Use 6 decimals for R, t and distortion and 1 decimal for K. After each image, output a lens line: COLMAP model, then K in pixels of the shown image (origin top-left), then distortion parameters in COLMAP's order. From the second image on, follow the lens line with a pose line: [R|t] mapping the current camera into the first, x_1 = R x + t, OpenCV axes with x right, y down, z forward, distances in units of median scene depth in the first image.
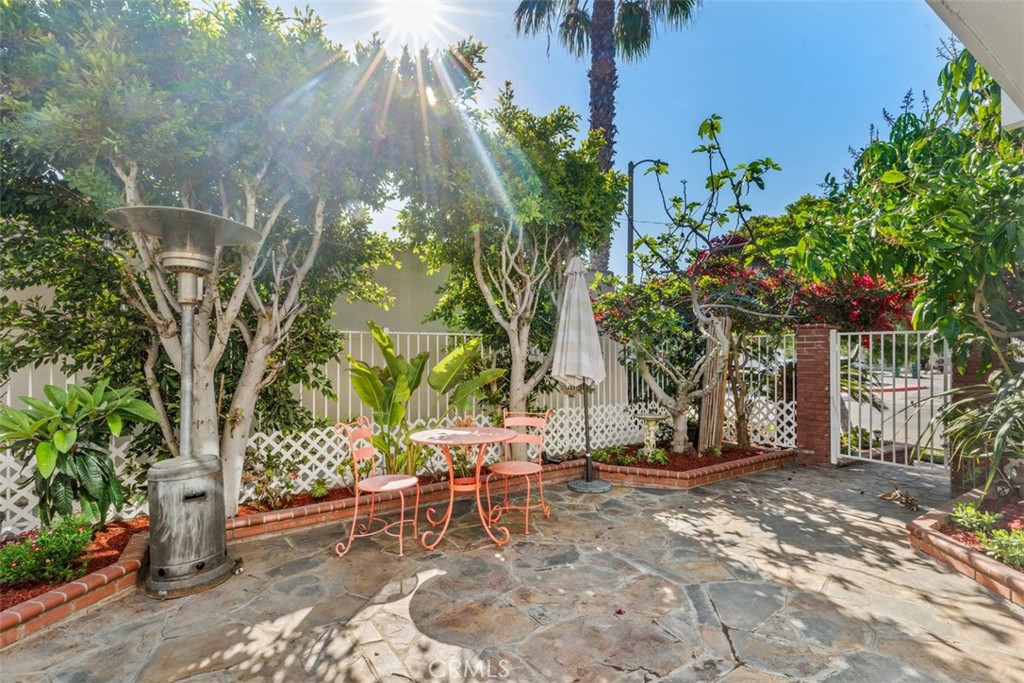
lens RADIAL K [[466.1, 0, 507.9], [0, 466.1, 350.9], [0, 0, 1]] dist [0.017069, -0.001559]
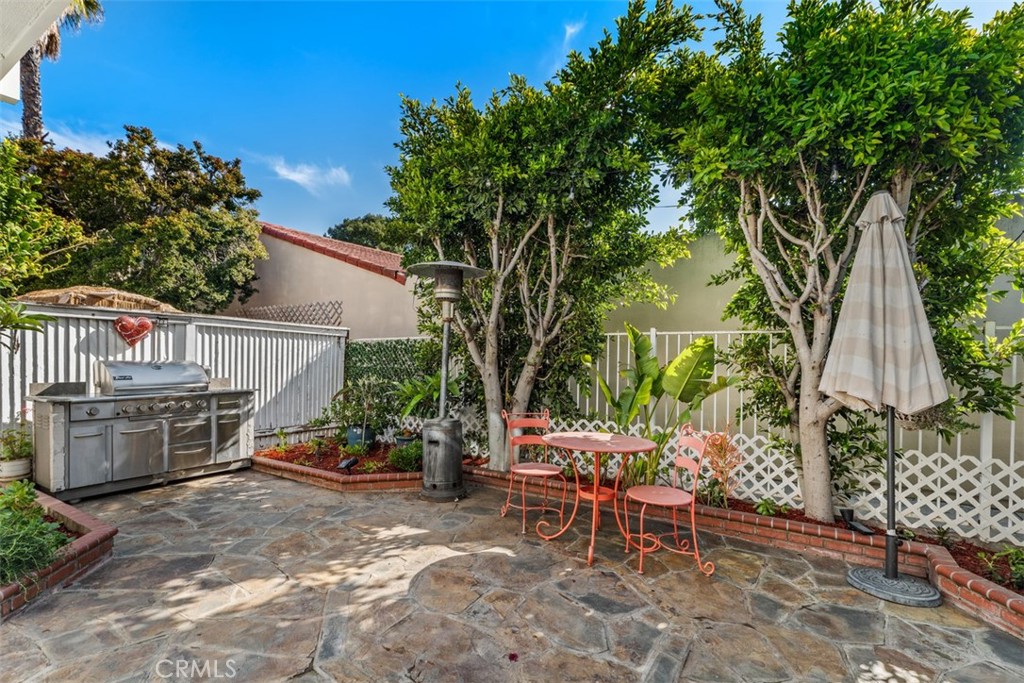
lens RADIAL K [[466.1, 0, 508.6], [0, 466.1, 356.8], [0, 0, 1]] dist [0.017069, -0.001559]
pose [[0.429516, 0.012617, -0.902971, 0.745416], [-0.007946, 0.999916, 0.010192, 0.002492], [0.903024, 0.002797, 0.429581, 0.471872]]
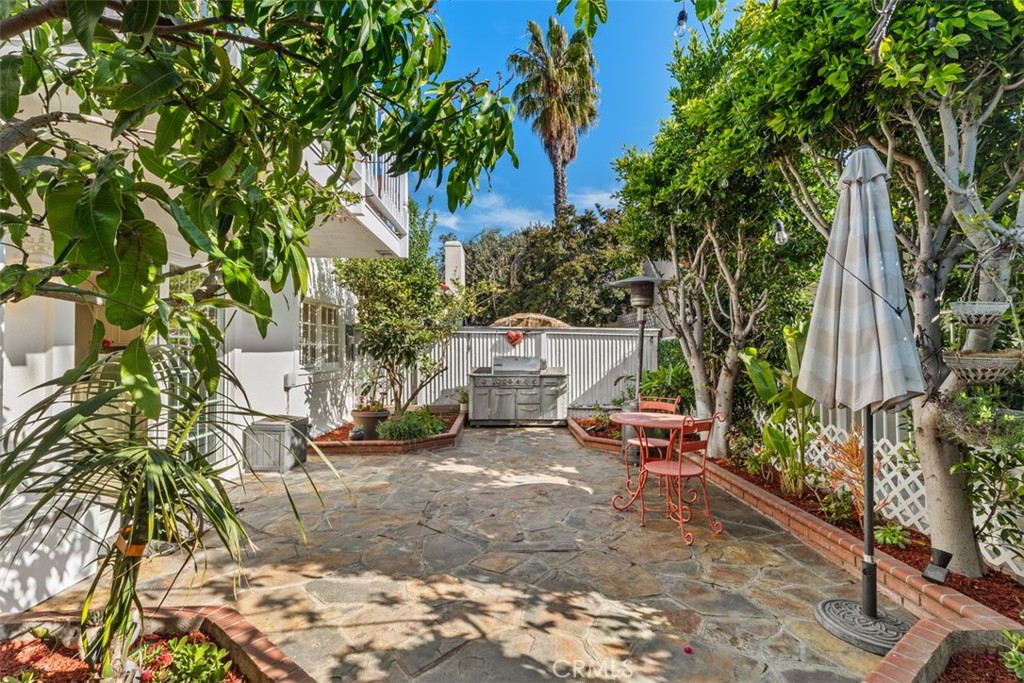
lens RADIAL K [[466.1, 0, 522.2], [0, 466.1, 341.2], [0, 0, 1]] dist [0.017069, -0.001559]
pose [[-0.497478, -0.013323, -0.867374, 1.144481], [0.009263, 0.999743, -0.020669, 0.012738], [0.867427, -0.018317, -0.497227, 1.404347]]
